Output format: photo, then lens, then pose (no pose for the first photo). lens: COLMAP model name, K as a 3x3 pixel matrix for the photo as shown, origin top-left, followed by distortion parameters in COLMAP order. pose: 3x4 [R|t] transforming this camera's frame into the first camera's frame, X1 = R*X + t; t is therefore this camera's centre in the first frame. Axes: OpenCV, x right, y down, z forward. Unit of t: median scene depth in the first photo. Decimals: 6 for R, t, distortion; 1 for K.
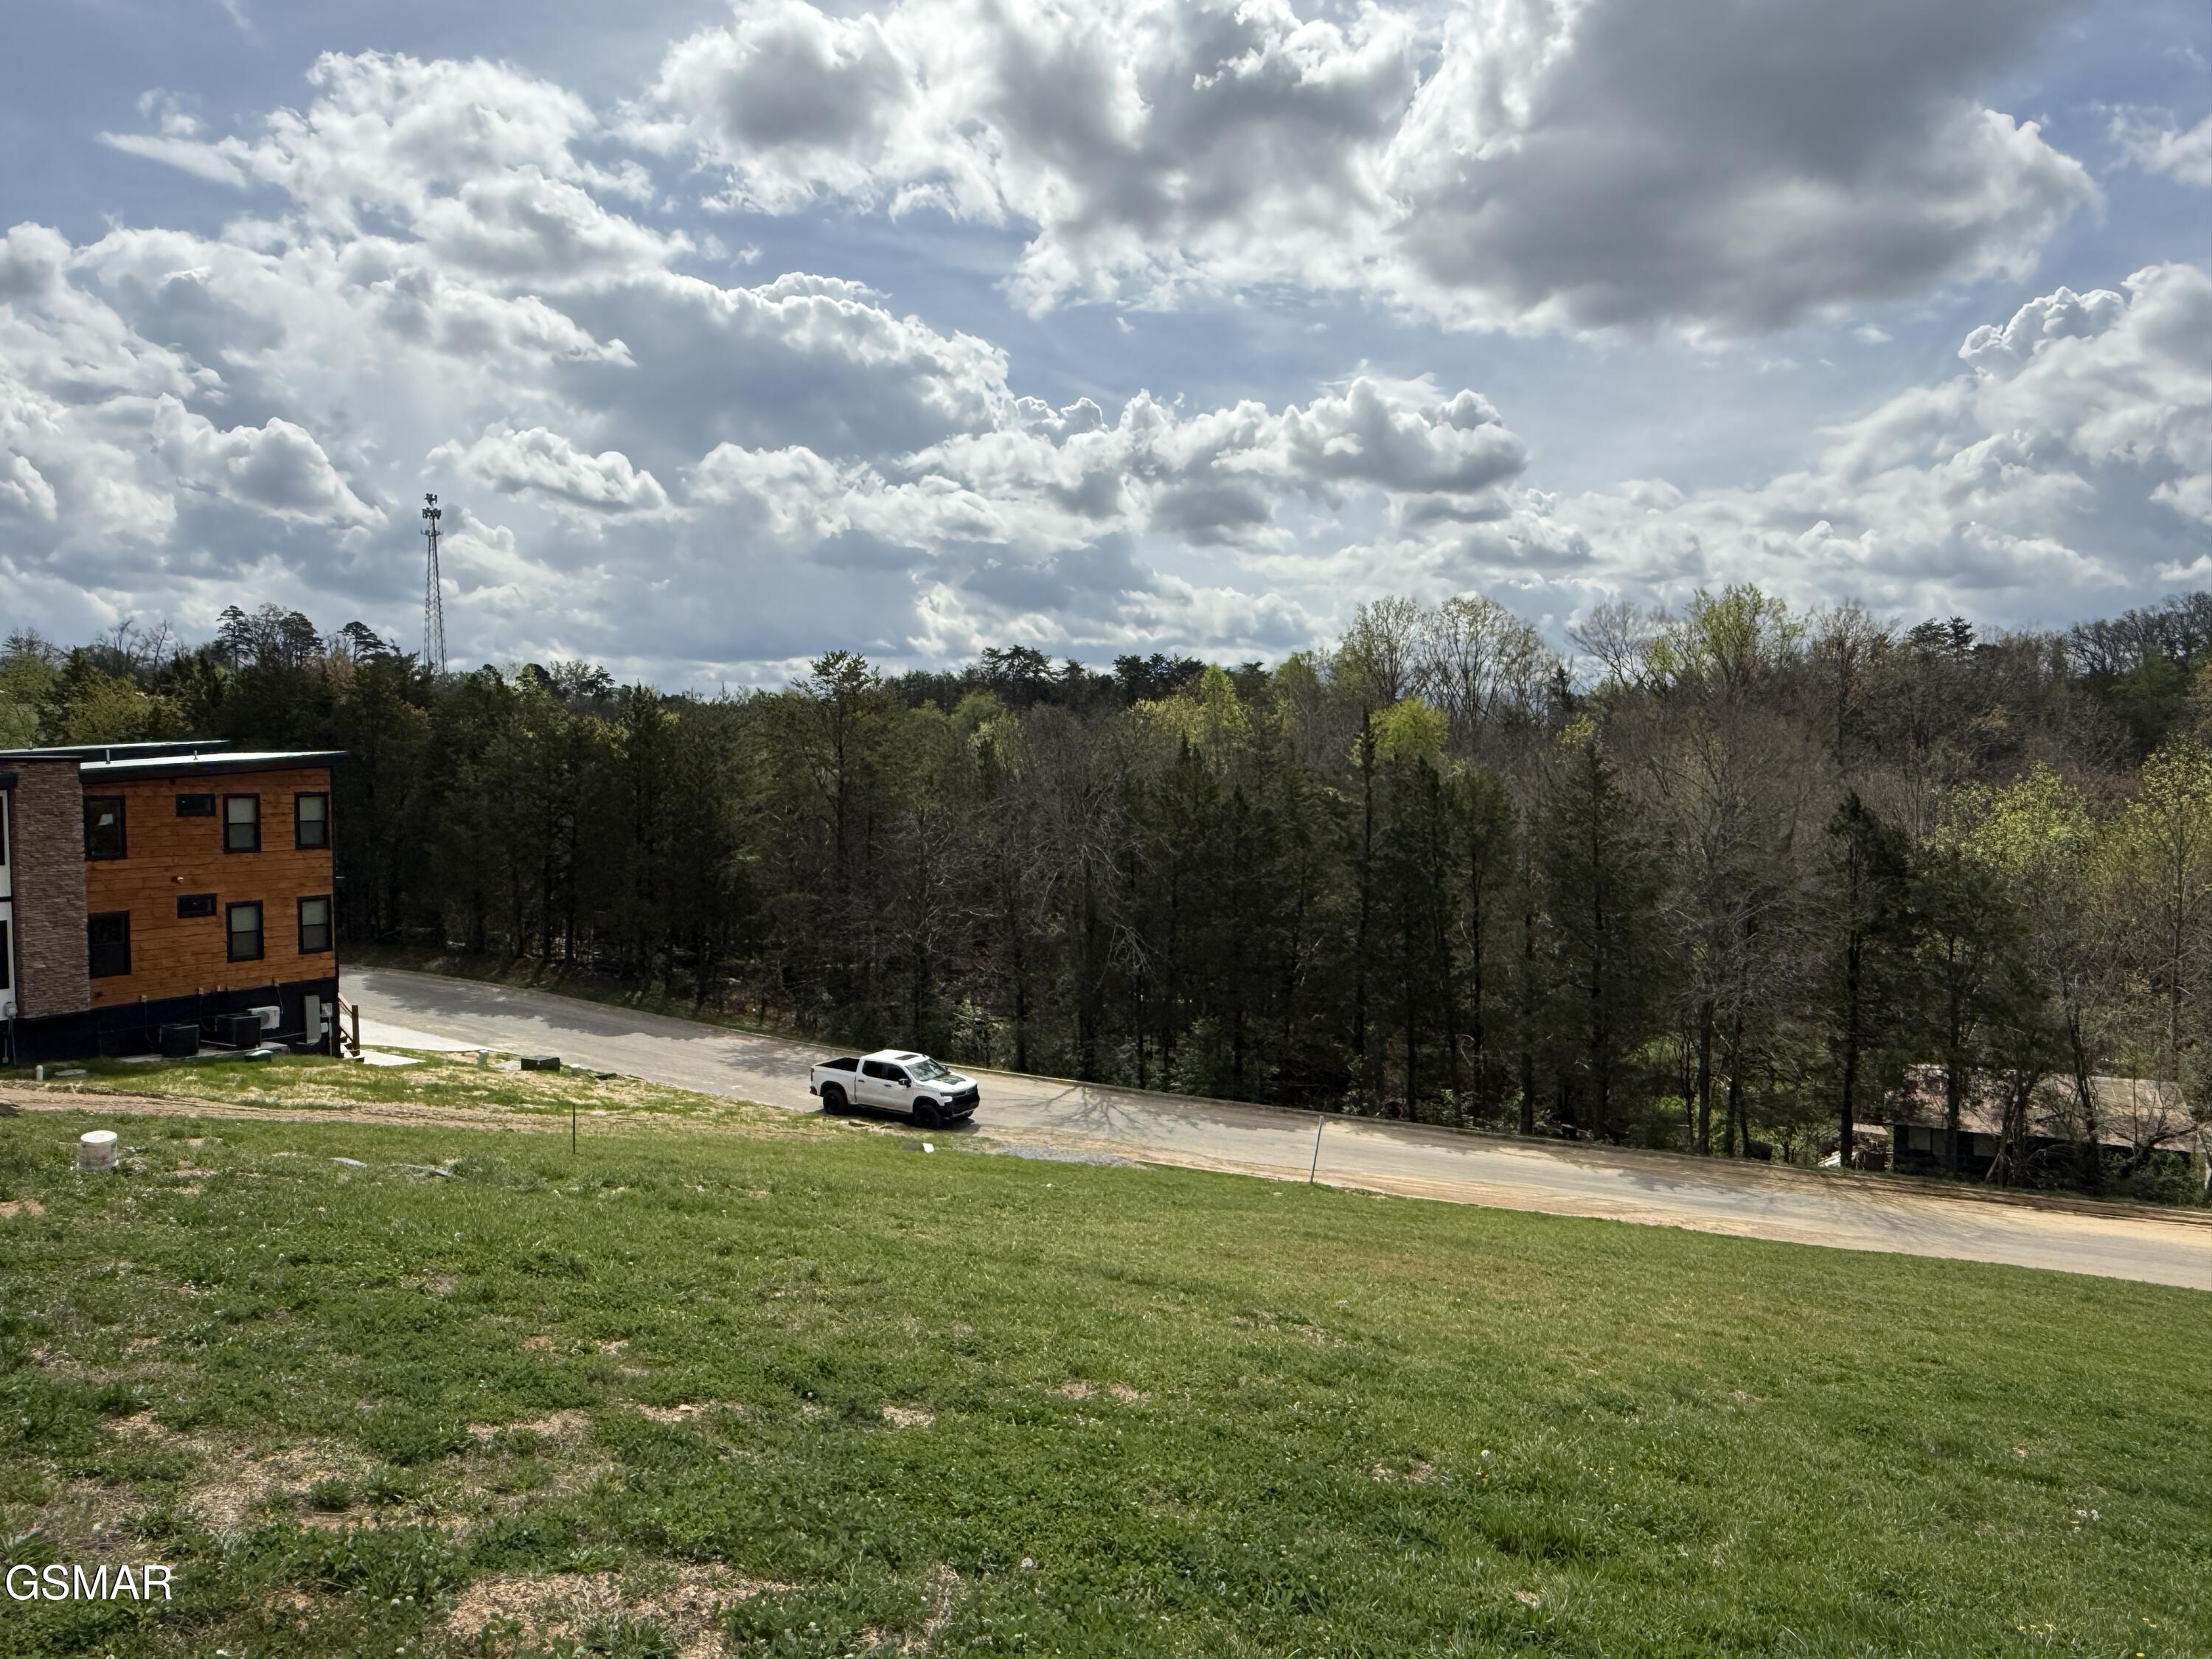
lens RADIAL K [[1542.4, 0, 1106.0], [0, 1542.4, 829.5], [0, 0, 1]] dist [-0.001017, 0.004136]
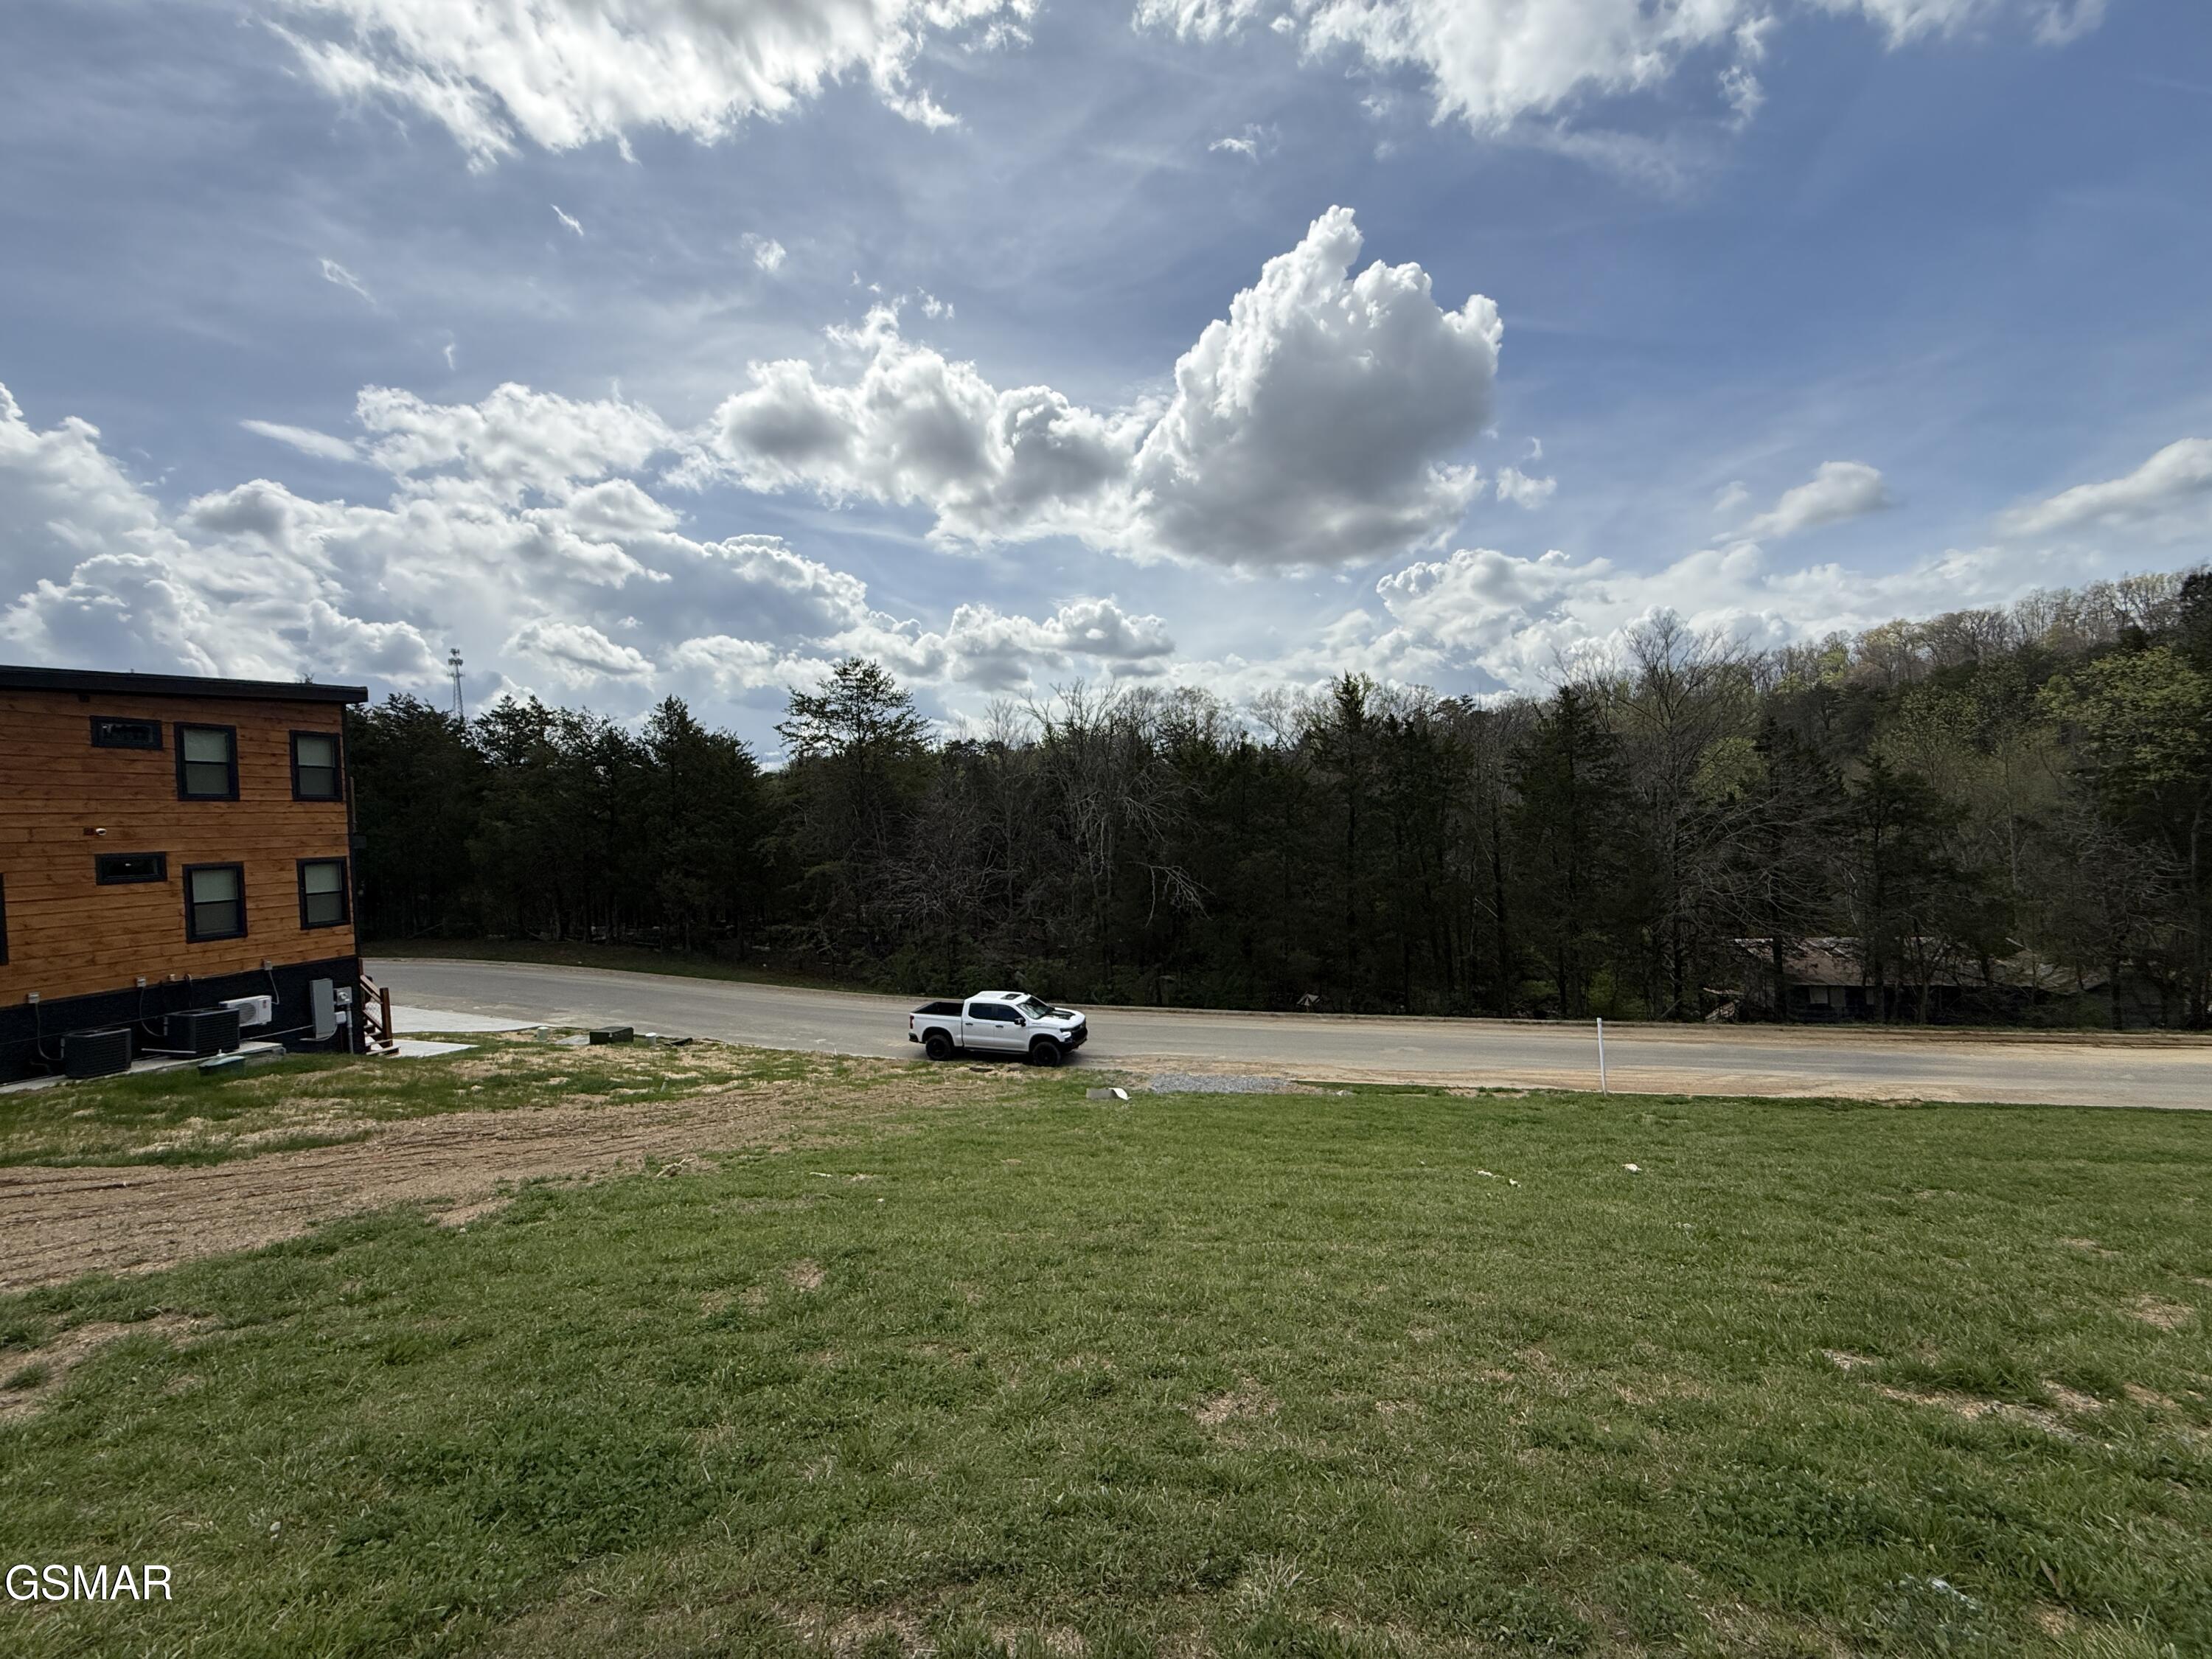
lens RADIAL K [[878.9, 0, 1096.0], [0, 878.9, 829.8], [0, 0, 1]] dist [0.000369, -0.000306]
pose [[0.976056, -0.041923, 0.213440, -0.208963], [0.048745, 0.998452, -0.026797, 0.060599], [-0.211987, 0.036560, 0.976588, 0.452308]]
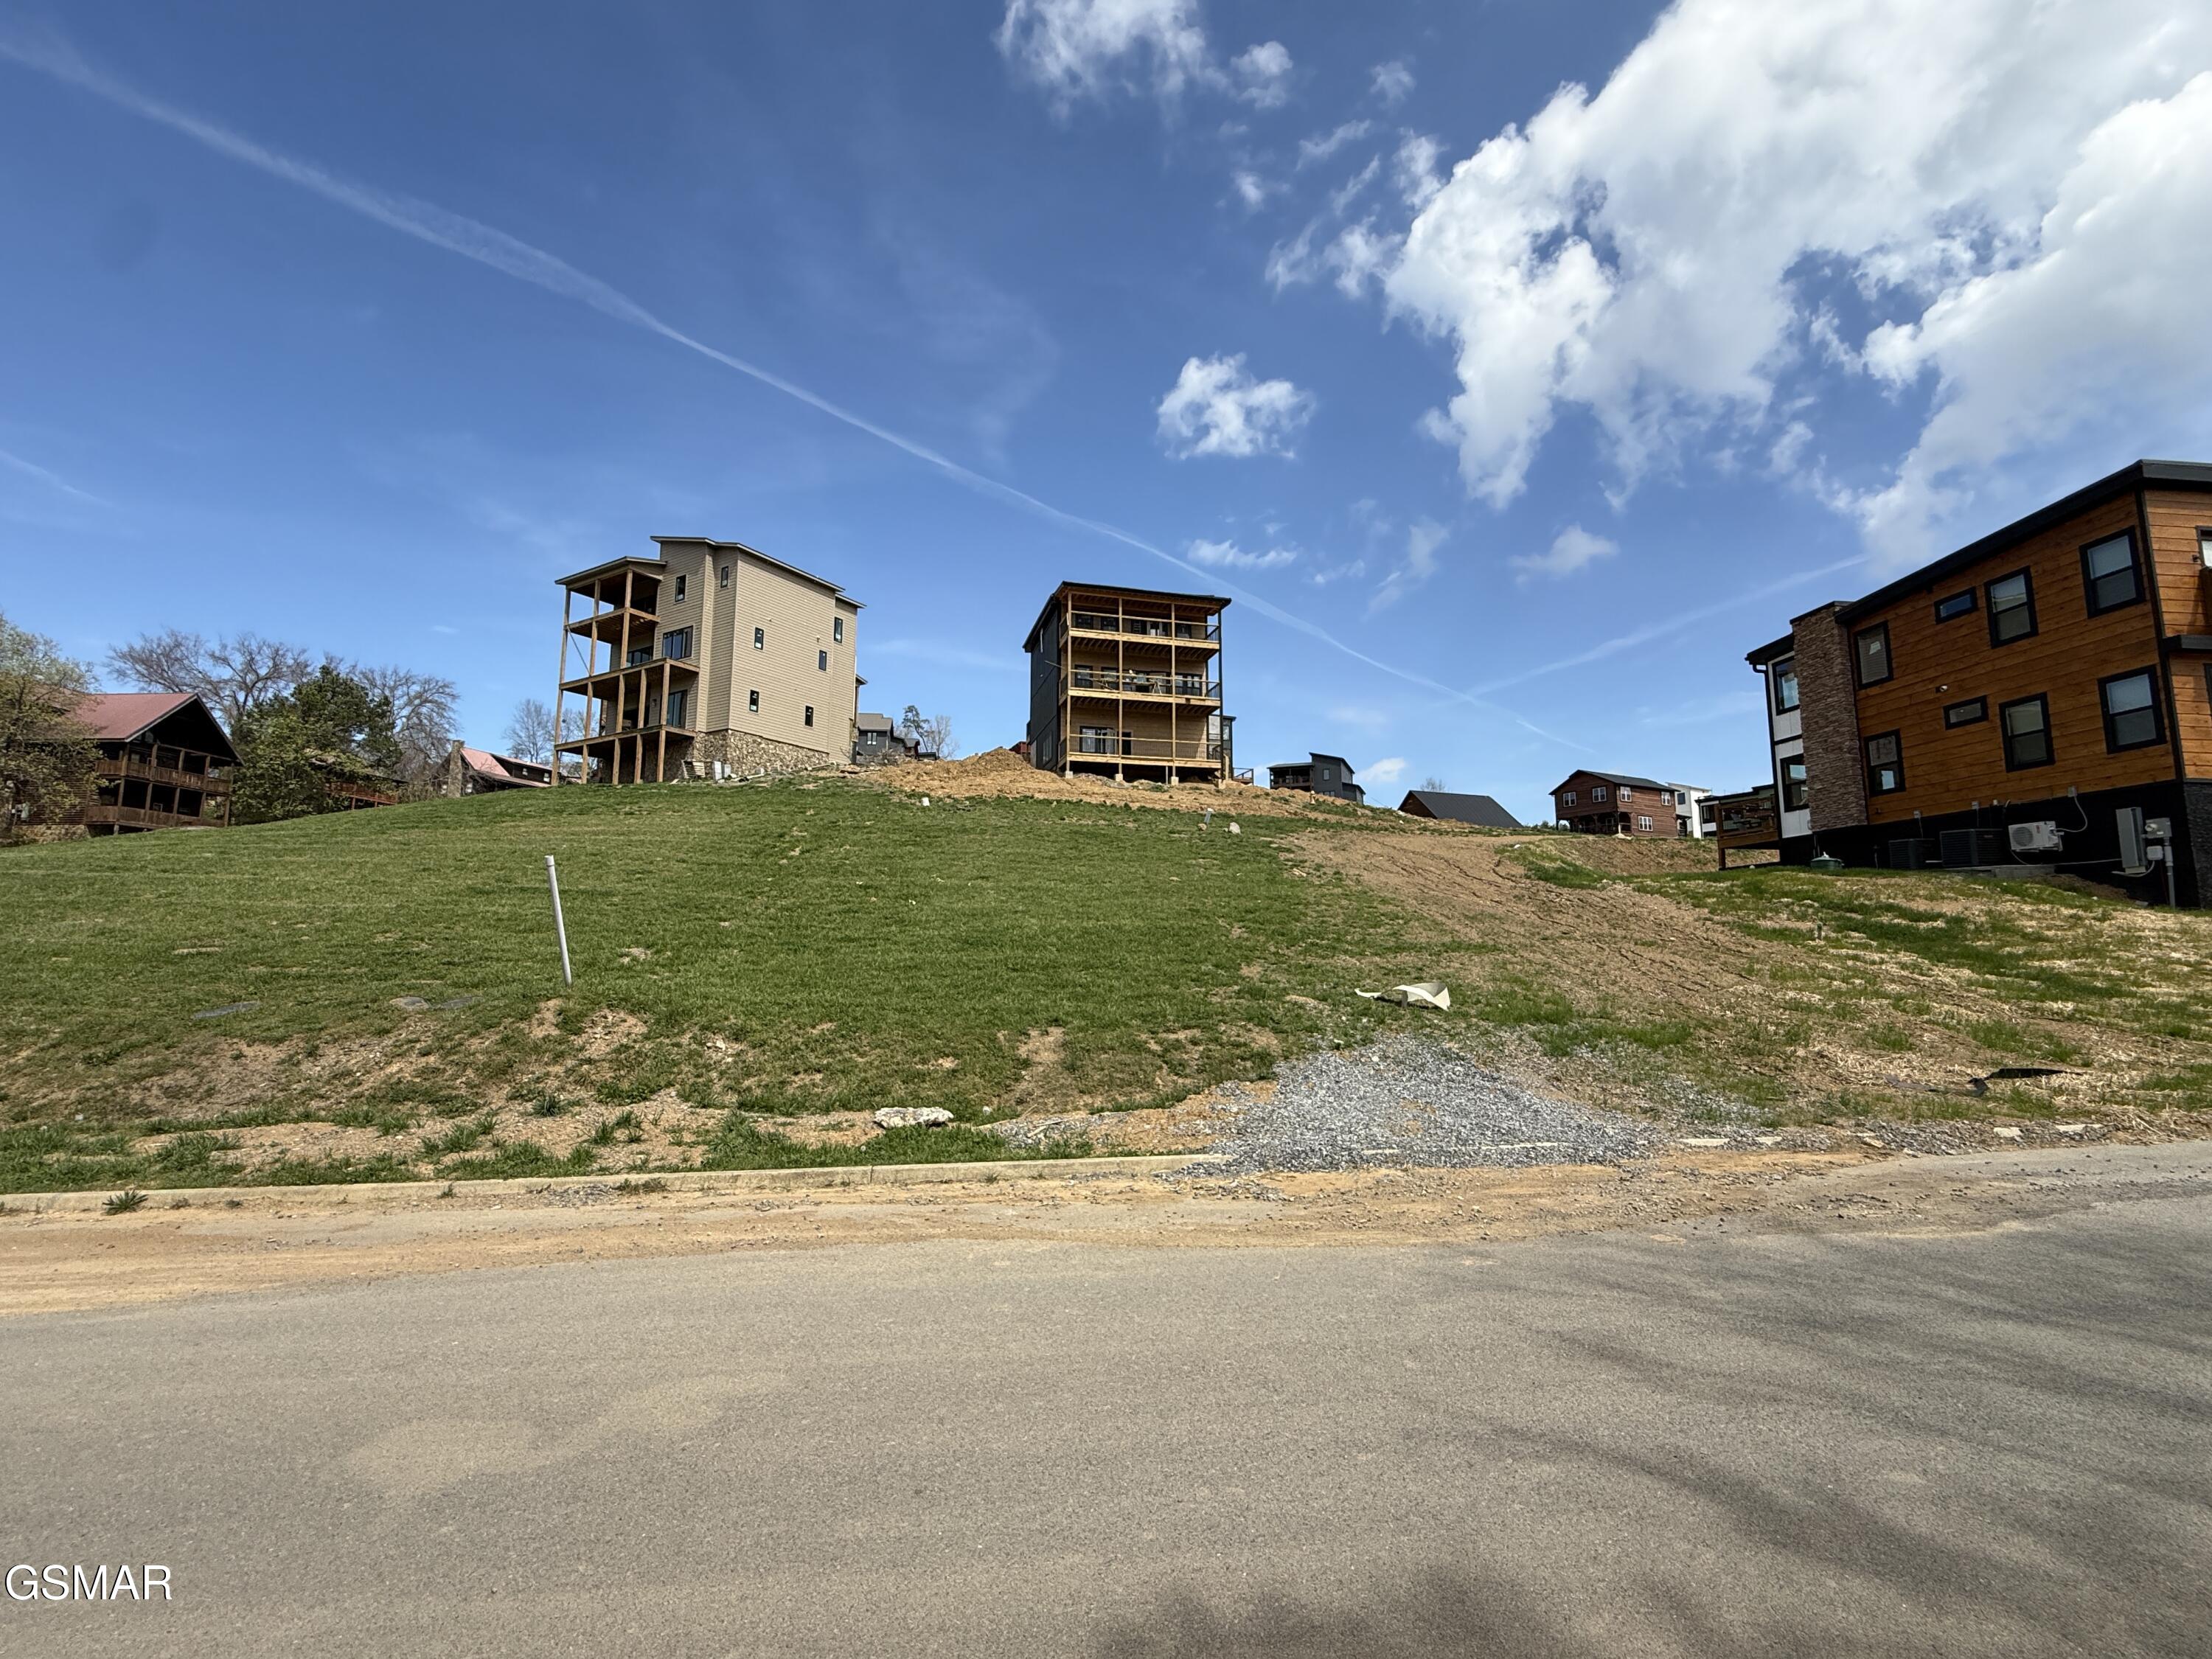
lens RADIAL K [[964.1, 0, 1106.6], [0, 964.1, 829.1], [0, 0, 1]] dist [0.000214, 0.000188]
pose [[-0.821252, -0.070830, -0.566153, 0.131473], [-0.018483, 0.995046, -0.097678, 0.169284], [0.570267, -0.069754, -0.818493, 1.089245]]
